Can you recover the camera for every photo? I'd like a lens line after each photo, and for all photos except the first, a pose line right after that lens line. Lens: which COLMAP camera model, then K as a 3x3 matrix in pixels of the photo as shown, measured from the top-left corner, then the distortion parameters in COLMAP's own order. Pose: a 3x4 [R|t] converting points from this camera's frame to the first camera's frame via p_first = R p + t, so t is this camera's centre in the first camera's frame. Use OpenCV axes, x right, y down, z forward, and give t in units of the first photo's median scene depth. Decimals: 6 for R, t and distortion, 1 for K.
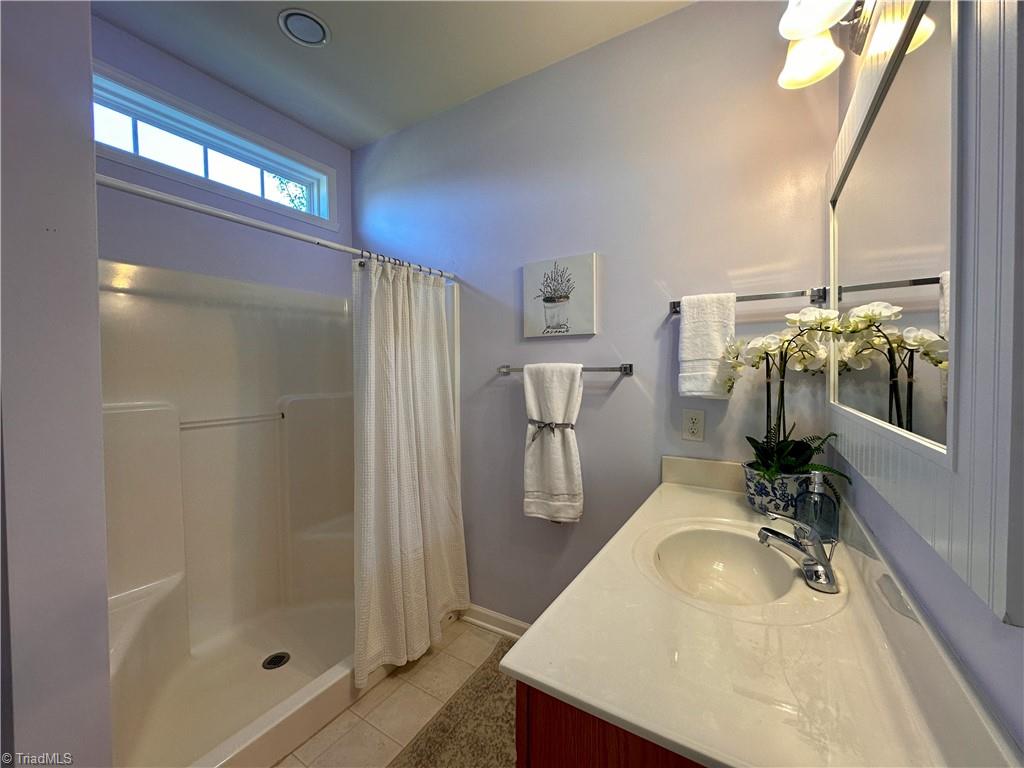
lens RADIAL K [[409.2, 0, 512.0], [0, 409.2, 384.0], [0, 0, 1]] dist [0.000389, -0.000299]
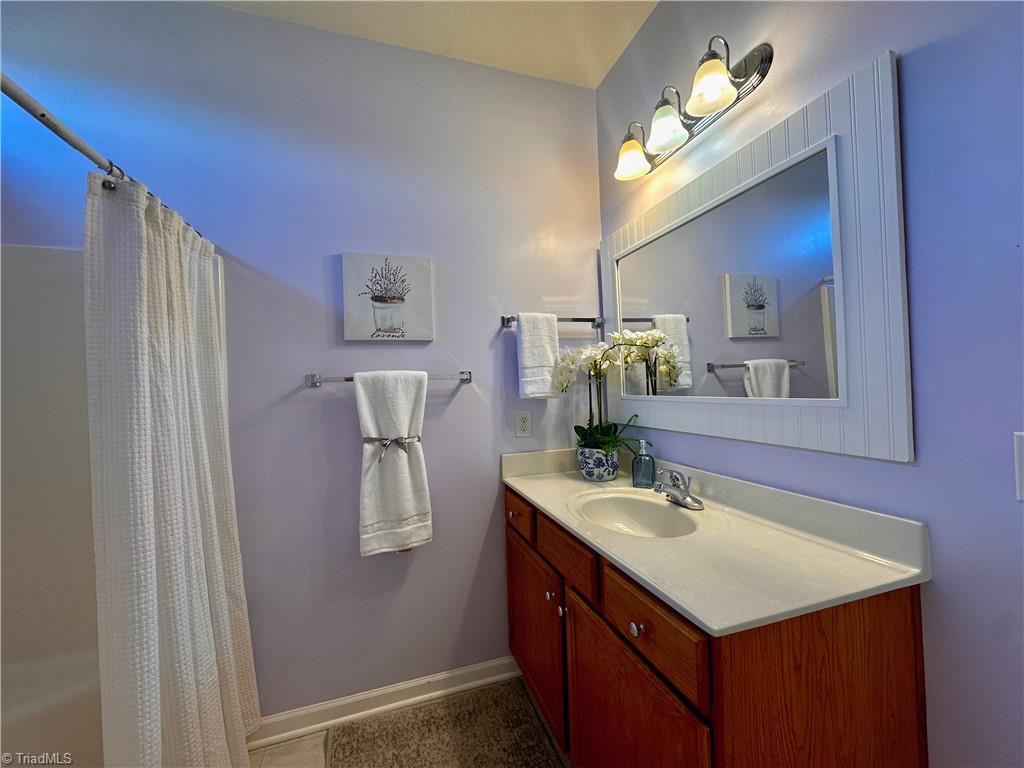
lens RADIAL K [[409.2, 0, 512.0], [0, 409.2, 384.0], [0, 0, 1]] dist [0.000389, -0.000299]
pose [[0.652198, -0.013133, 0.757935, -0.411747], [0.053882, 0.998124, -0.029070, 0.017933], [-0.756132, 0.059799, 0.651682, 0.234358]]
